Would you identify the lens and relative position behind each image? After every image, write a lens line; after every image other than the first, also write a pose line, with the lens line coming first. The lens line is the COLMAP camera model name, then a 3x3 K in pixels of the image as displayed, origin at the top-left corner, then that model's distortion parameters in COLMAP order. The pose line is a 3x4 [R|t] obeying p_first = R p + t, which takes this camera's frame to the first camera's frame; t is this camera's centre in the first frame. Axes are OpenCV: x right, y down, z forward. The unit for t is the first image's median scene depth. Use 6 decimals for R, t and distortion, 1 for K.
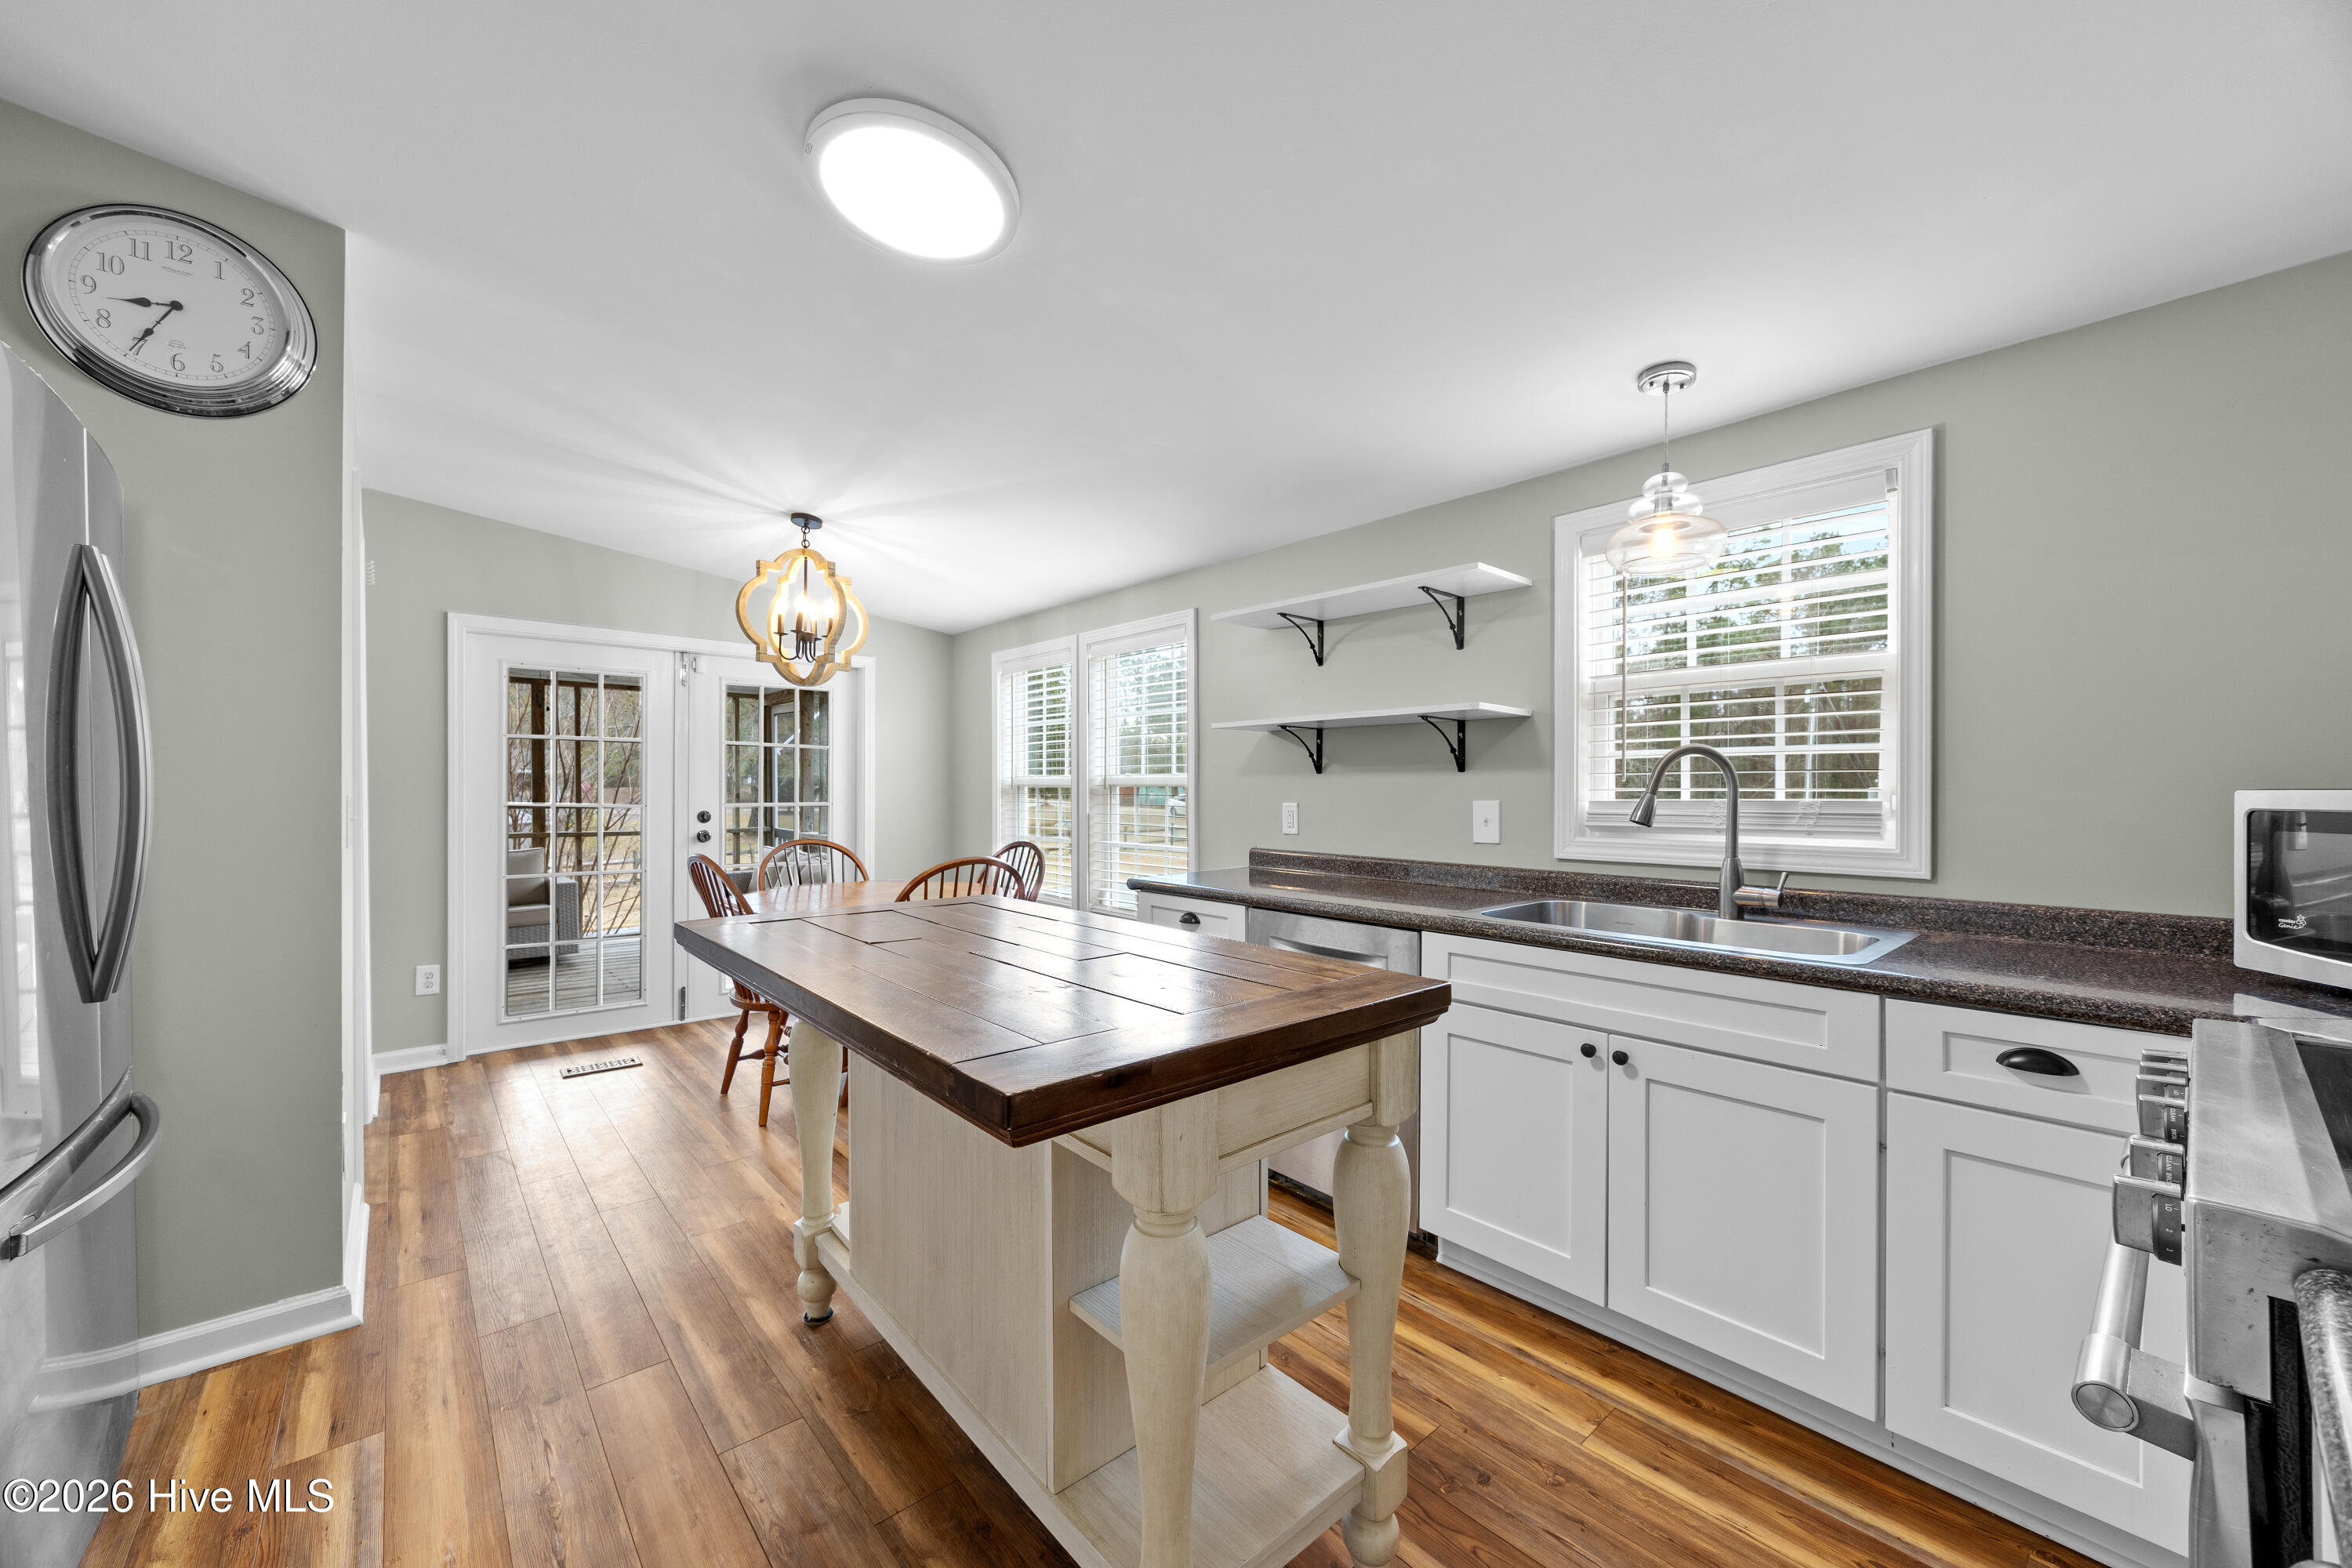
lens RADIAL K [[907.9, 0, 1175.1], [0, 907.9, 799.4], [0, 0, 1]] dist [-0.008921, -0.000015]
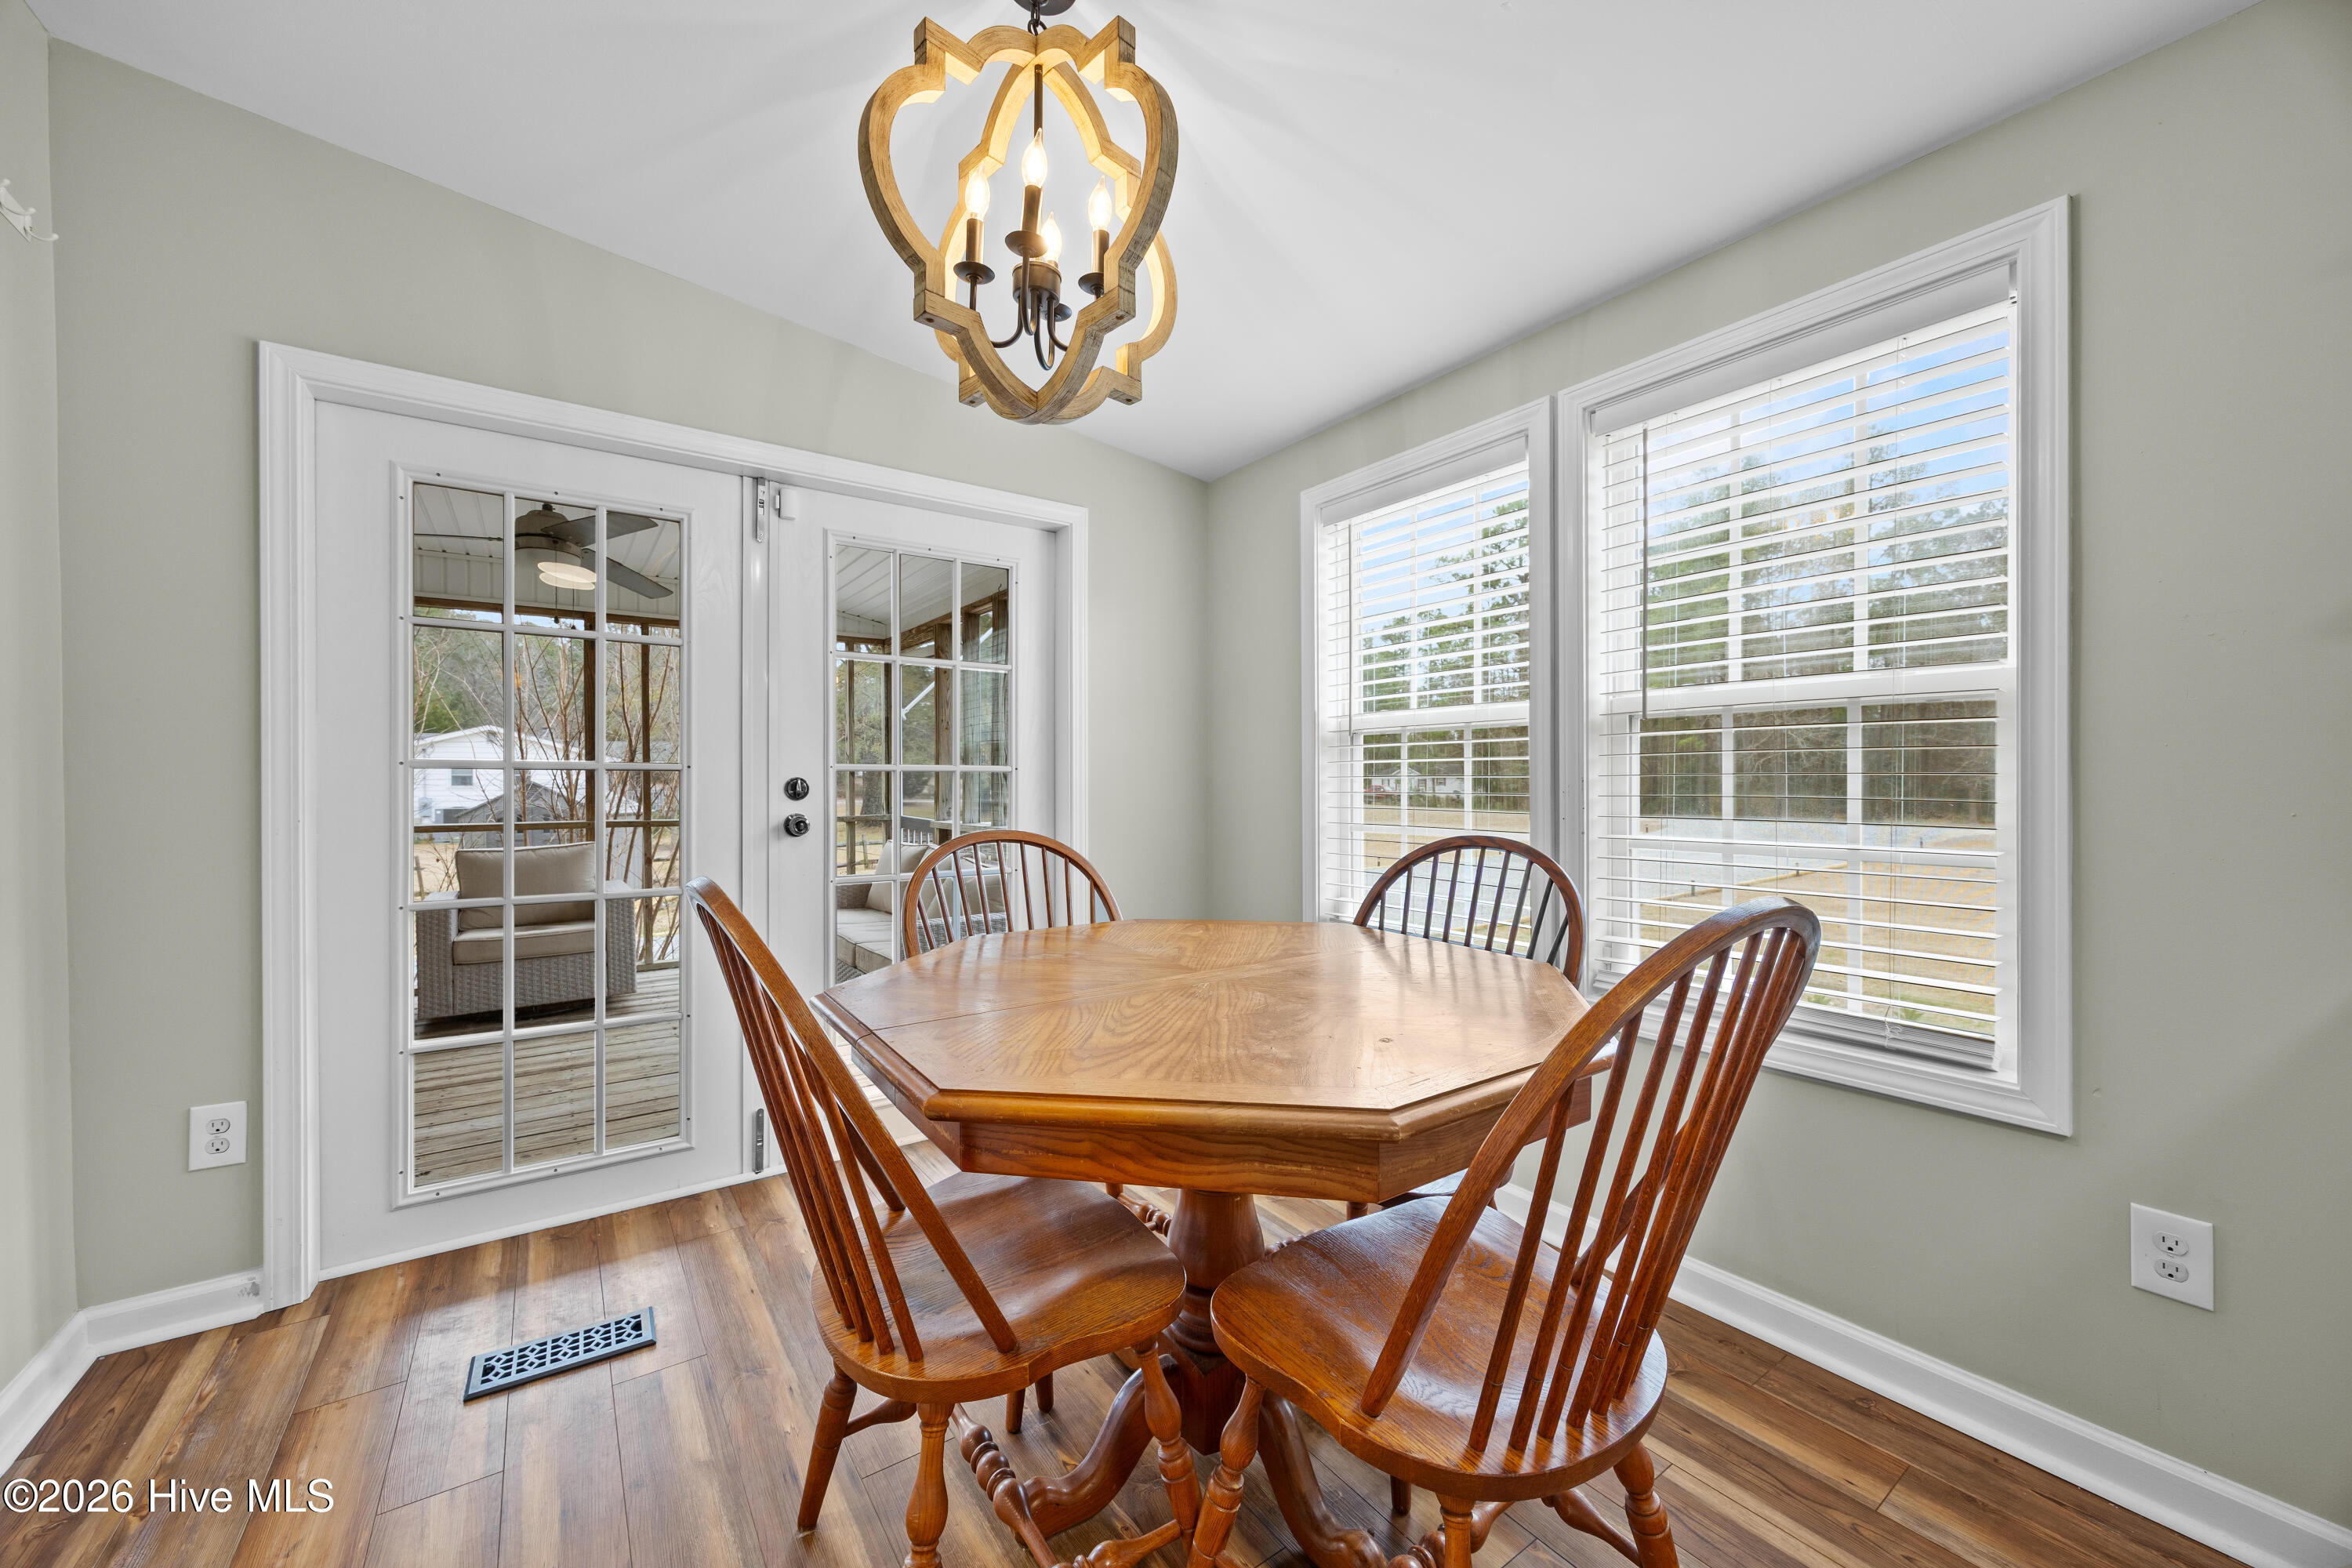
lens RADIAL K [[907.9, 0, 1178.0], [0, 907.9, 781.5], [0, 0, 1]] dist [-0.008921, -0.000015]
pose [[0.994779, -0.005904, -0.101881, -0.273748], [0.004997, 0.999946, -0.009158, 0.023925], [0.101930, 0.008602, 0.994754, 0.556214]]
